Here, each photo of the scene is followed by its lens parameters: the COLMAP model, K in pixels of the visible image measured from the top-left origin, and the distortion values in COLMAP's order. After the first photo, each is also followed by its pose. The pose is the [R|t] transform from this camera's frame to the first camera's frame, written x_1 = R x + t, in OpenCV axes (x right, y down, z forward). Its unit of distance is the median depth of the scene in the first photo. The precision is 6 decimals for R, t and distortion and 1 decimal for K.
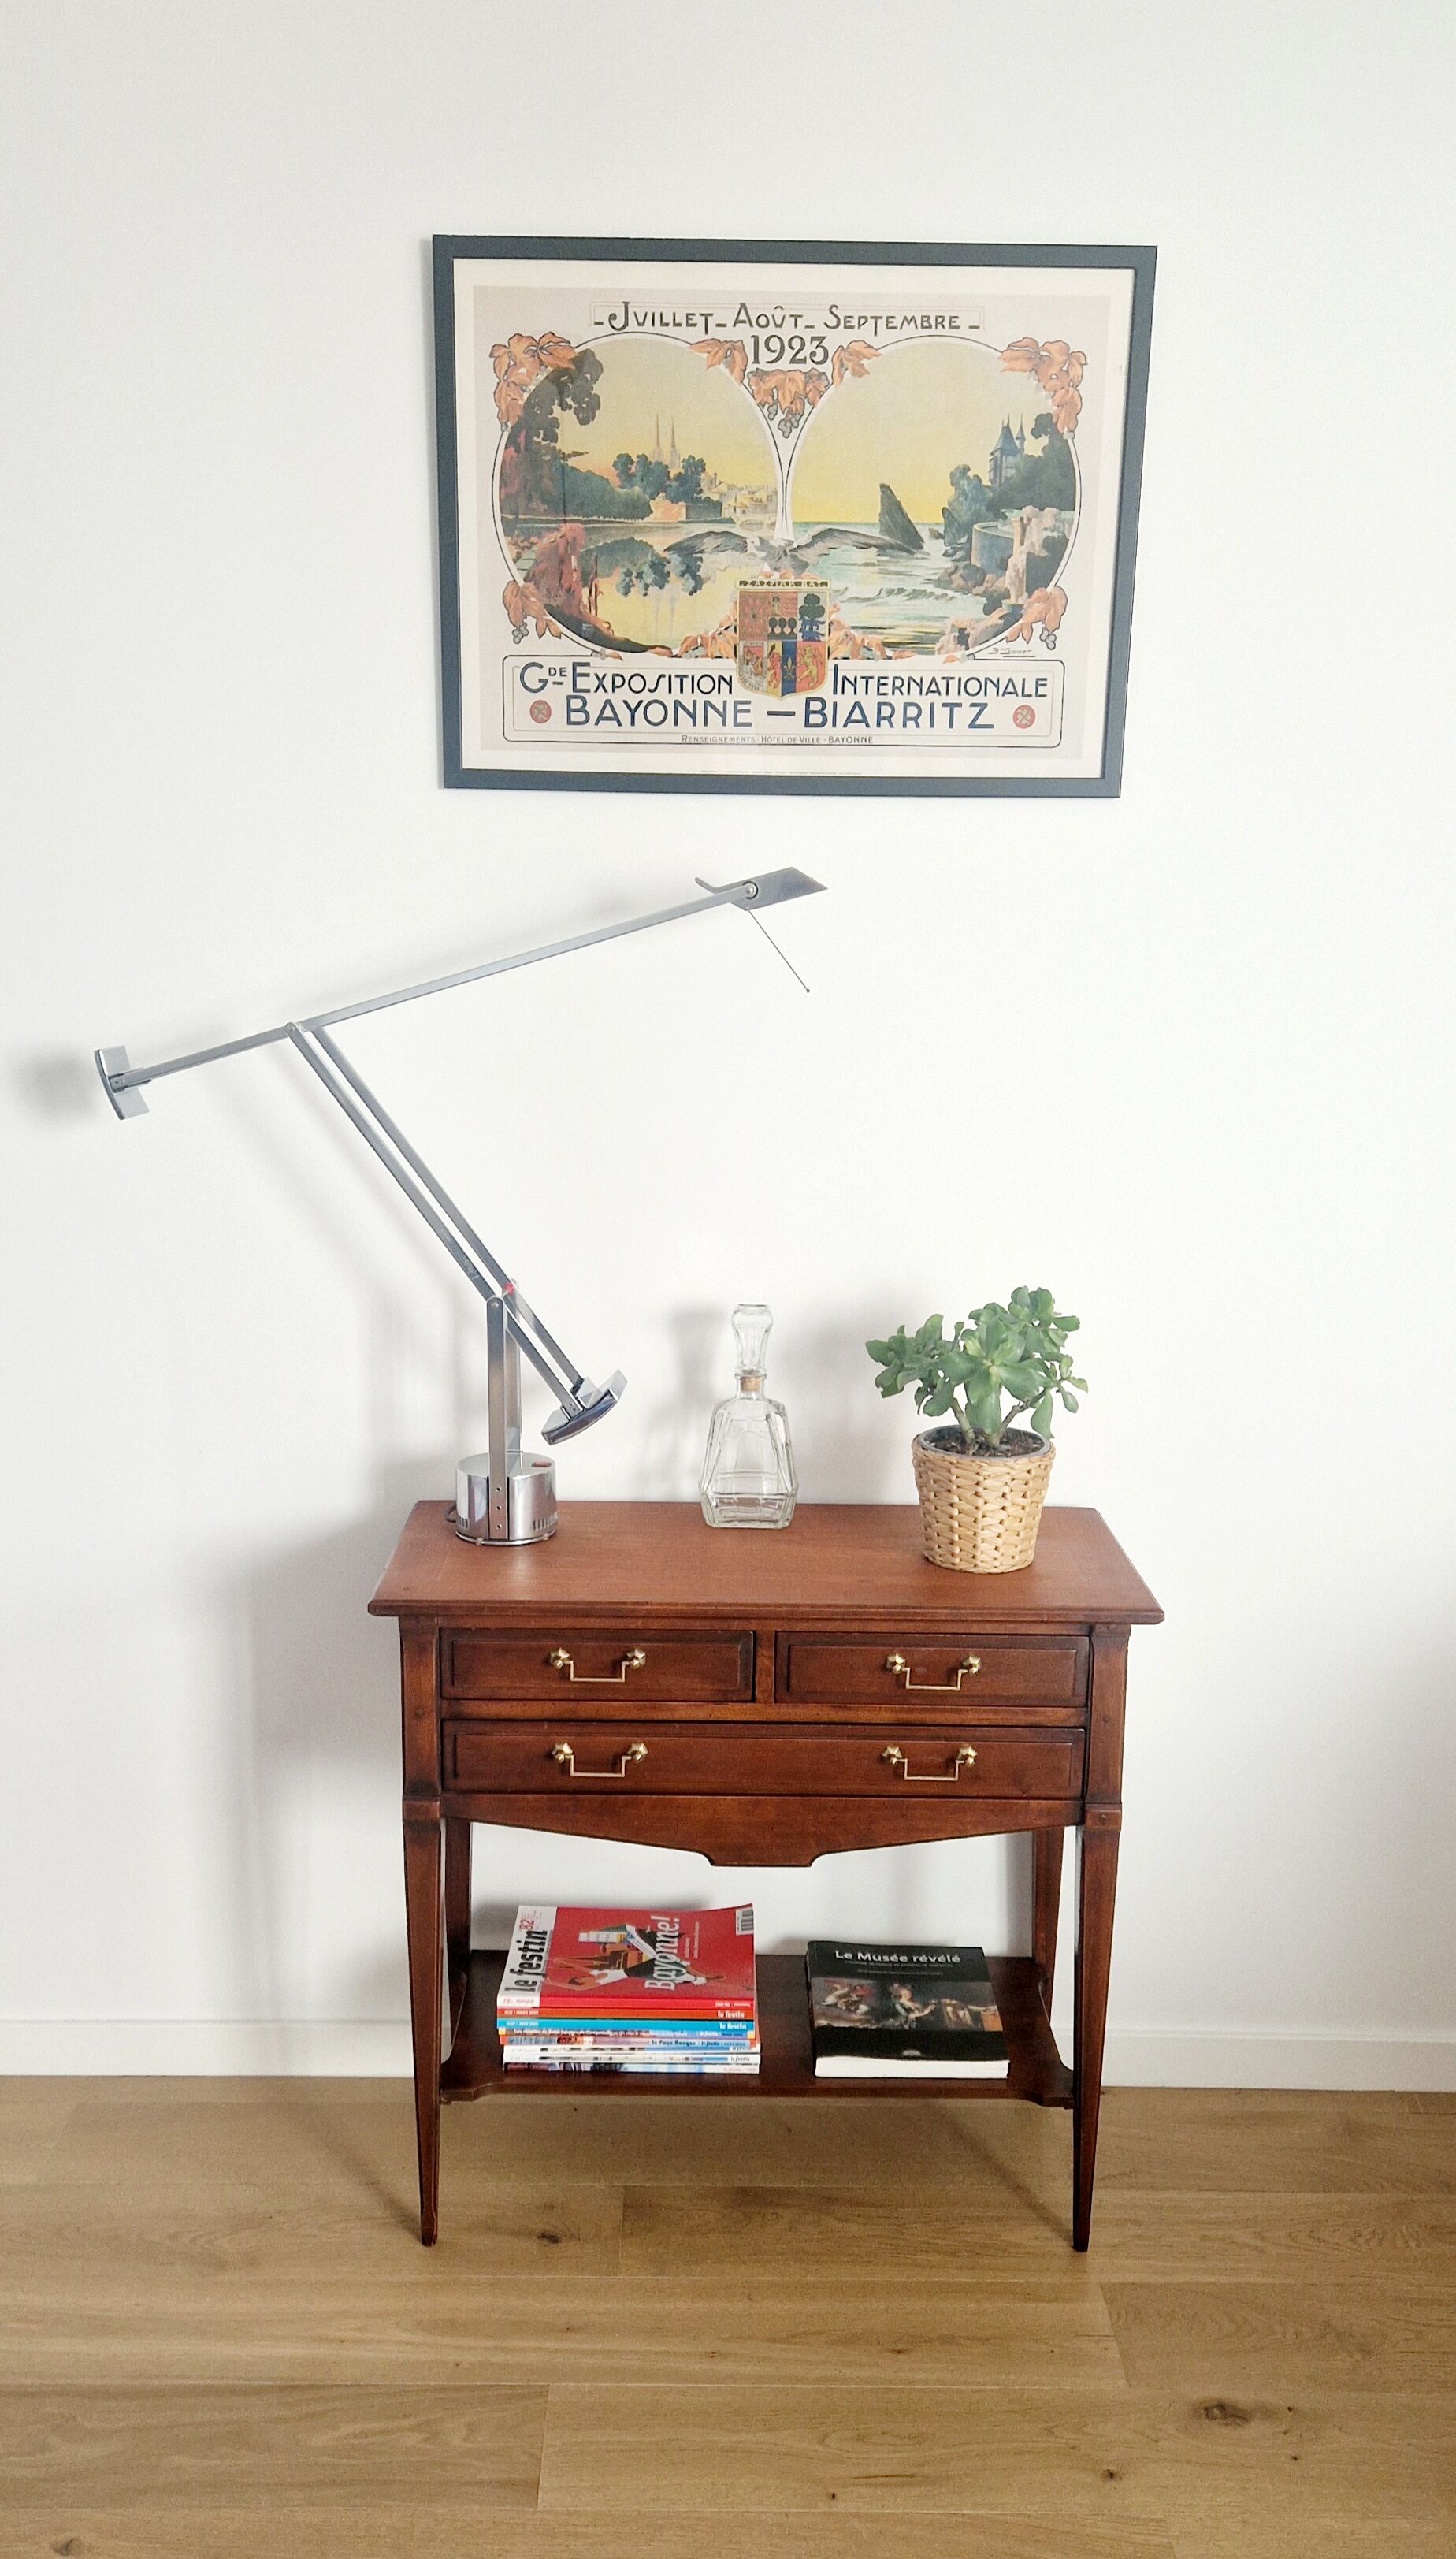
lens RADIAL K [[2099.1, 0, 712.2], [0, 2099.1, 1376.7], [0, 0, 1]] dist [0.067048, -0.041051]
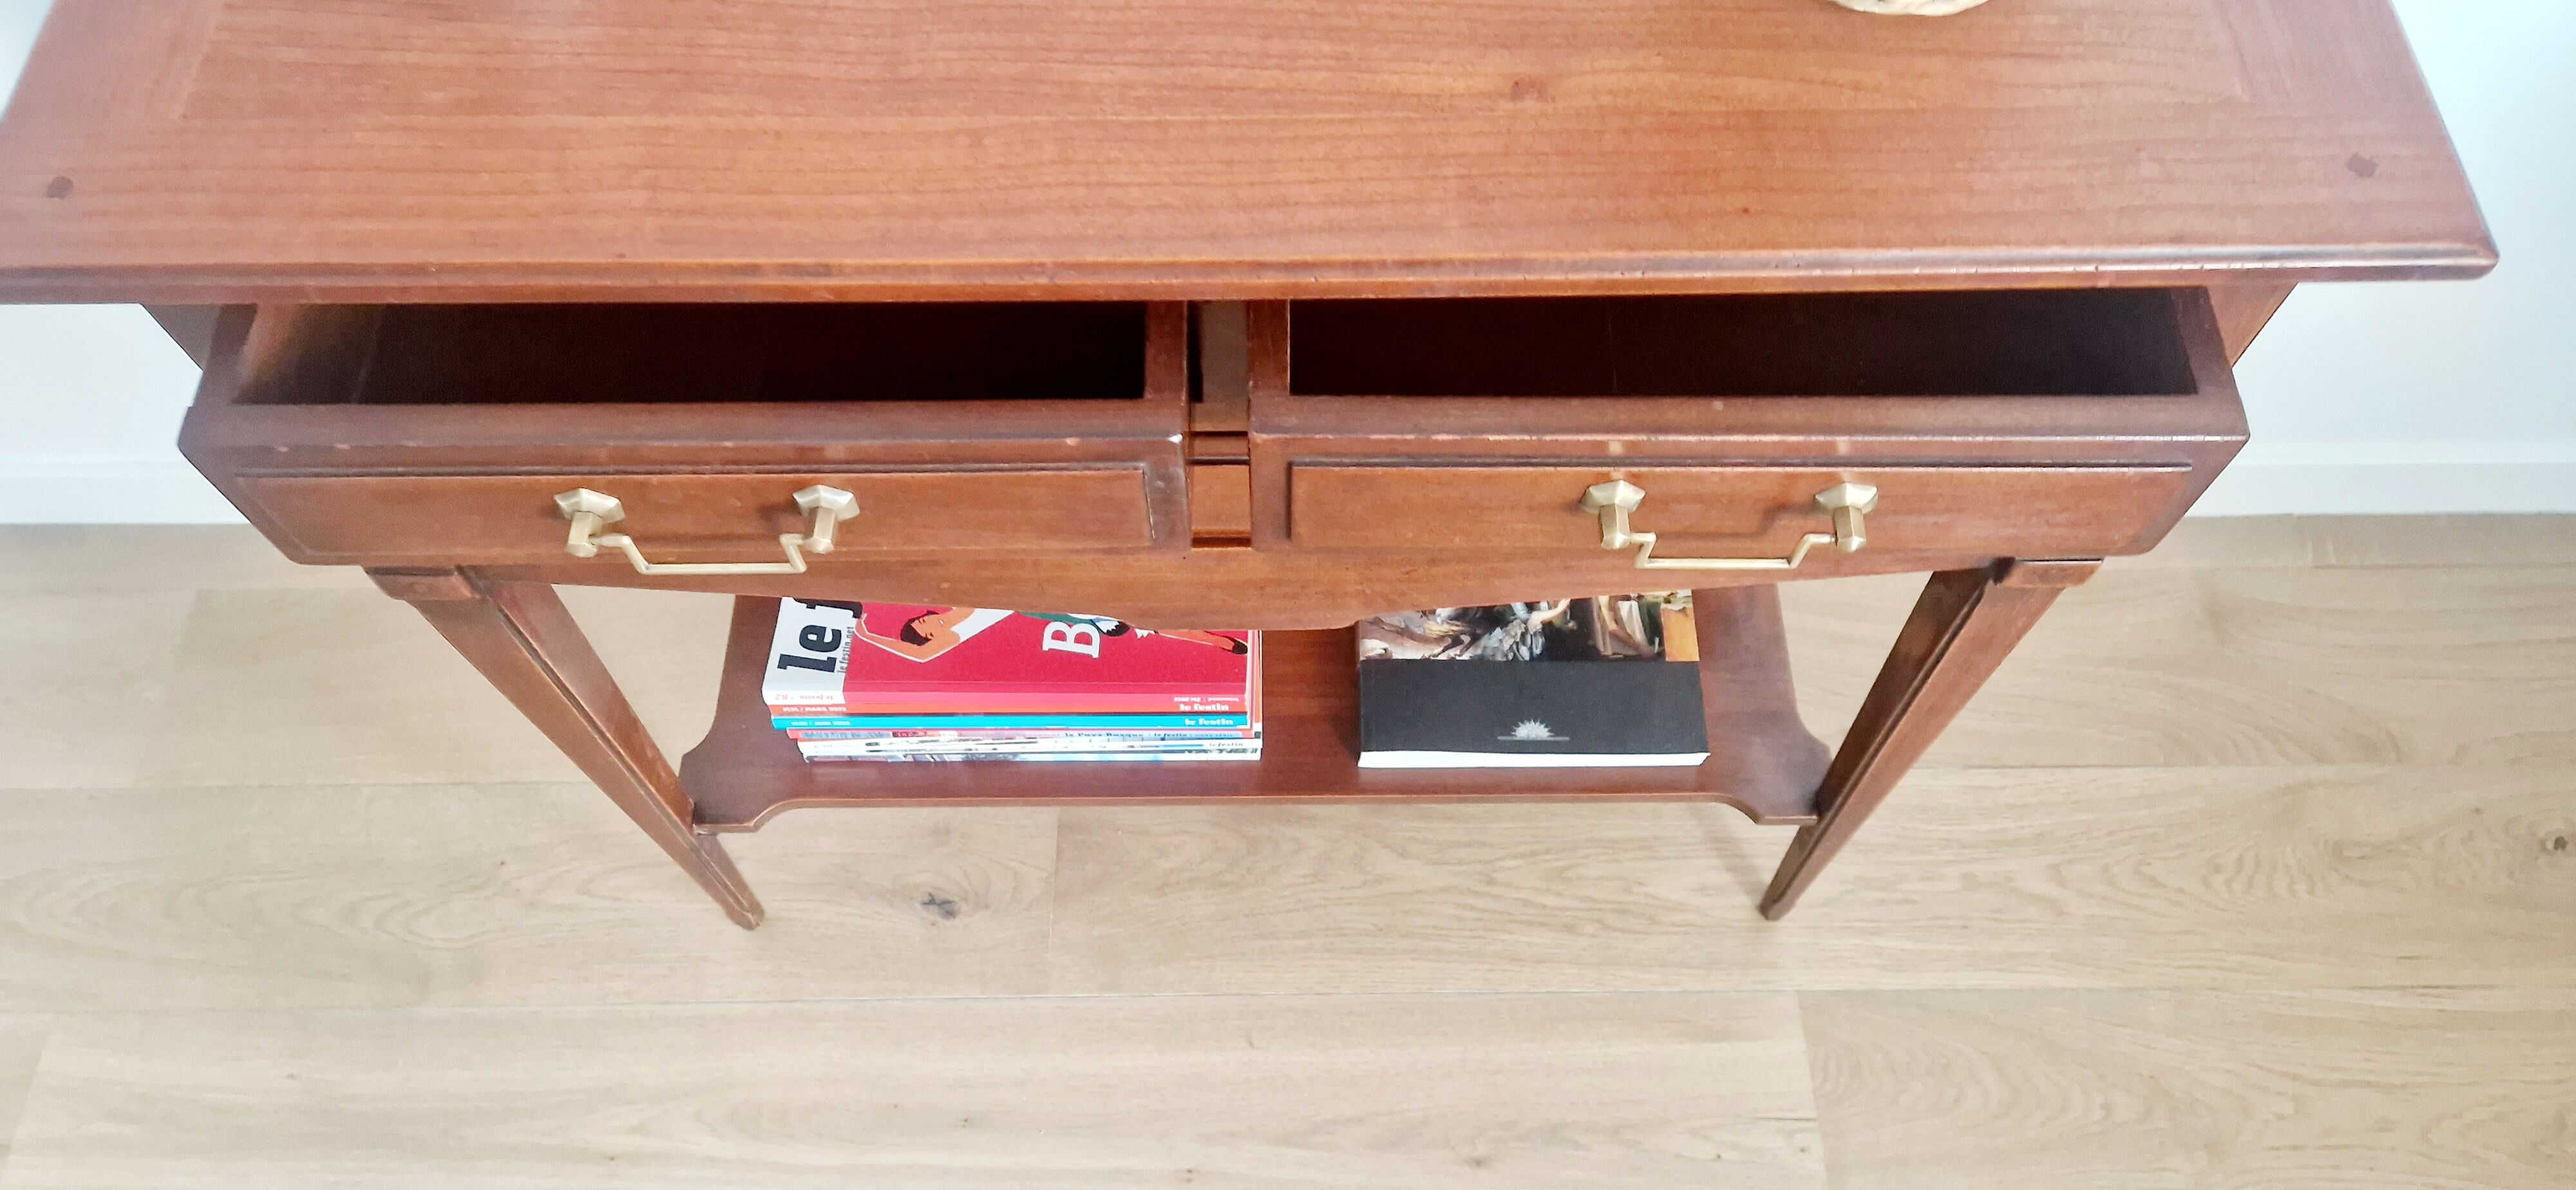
lens RADIAL K [[1744.5, 0, 1283.4], [0, 1744.5, 614.1], [0, 0, 1]] dist [0.071948, -0.063414]
pose [[0.999802, -0.012081, -0.015837, 0.037428], [0.019868, 0.662072, 0.749177, -0.048758], [0.001434, -0.749343, 0.662181, 0.737551]]
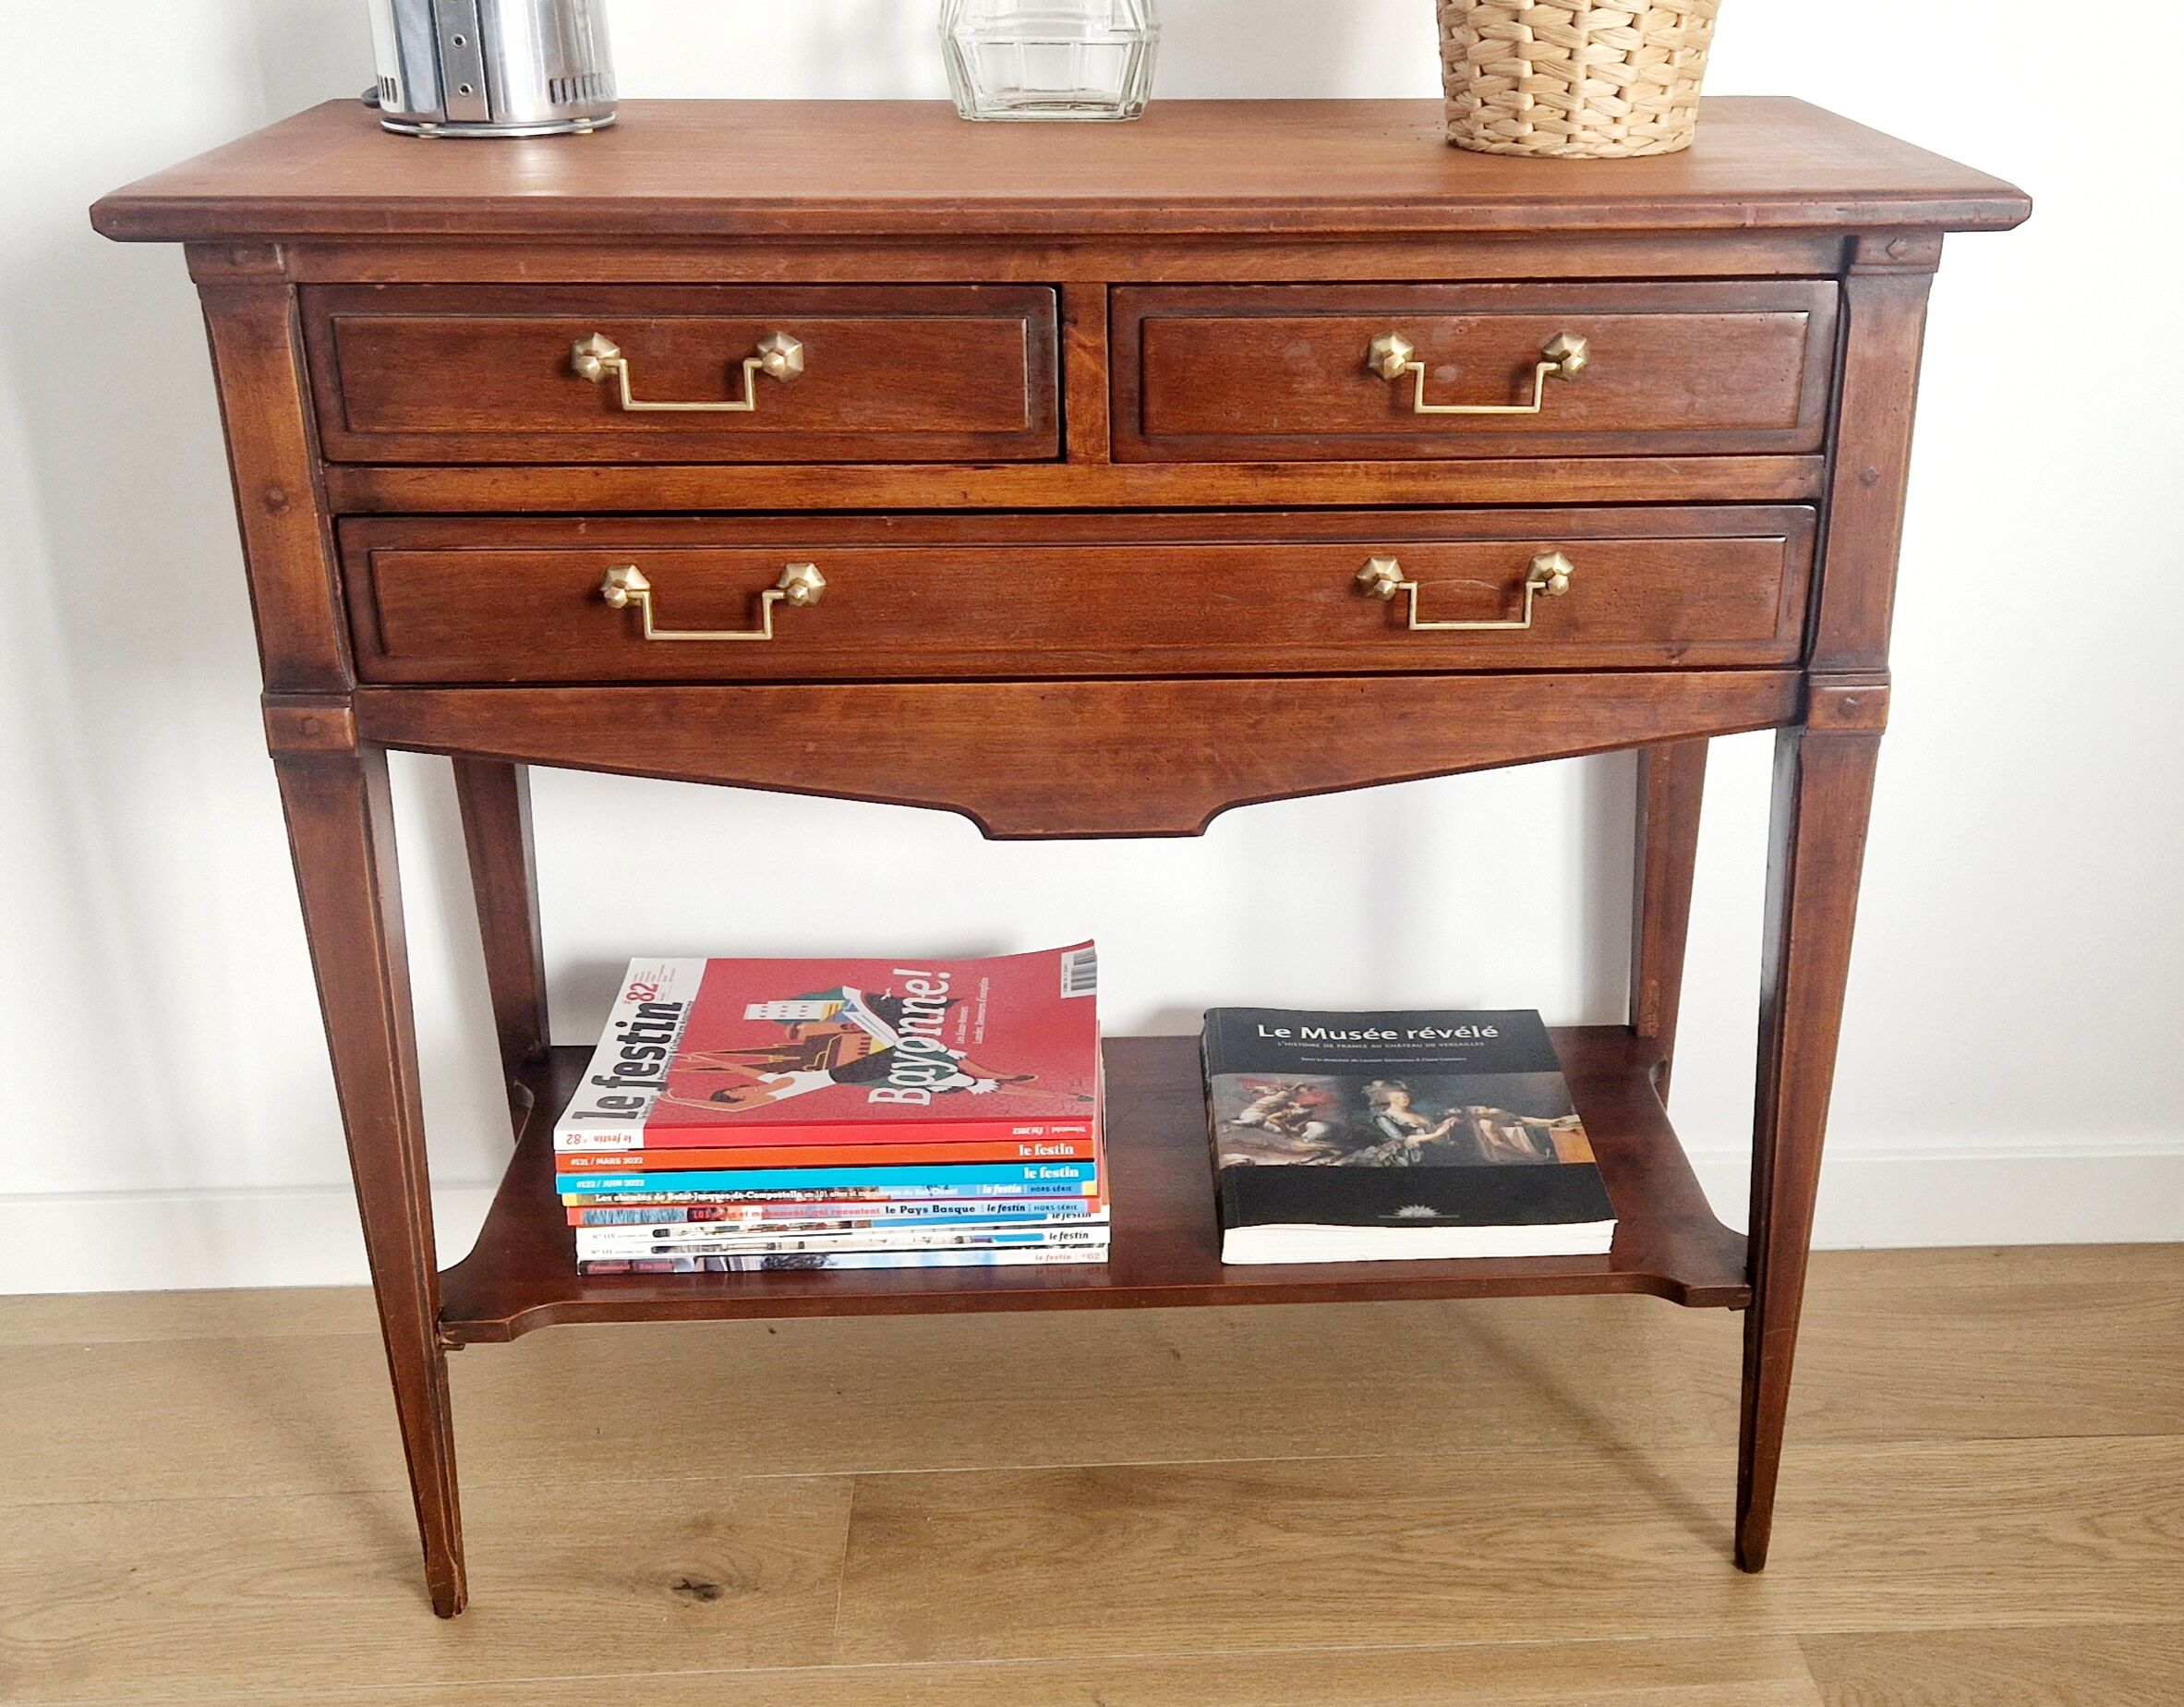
lens RADIAL K [[2461.4, 0, 1197.2], [0, 2461.4, 871.8], [0, 0, 1]] dist [0.056280, 0.000000]
pose [[0.998857, -0.029133, 0.037898, 0.024525], [0.021786, 0.983138, 0.181561, 0.140520], [-0.042548, -0.180528, 0.982649, 0.465399]]
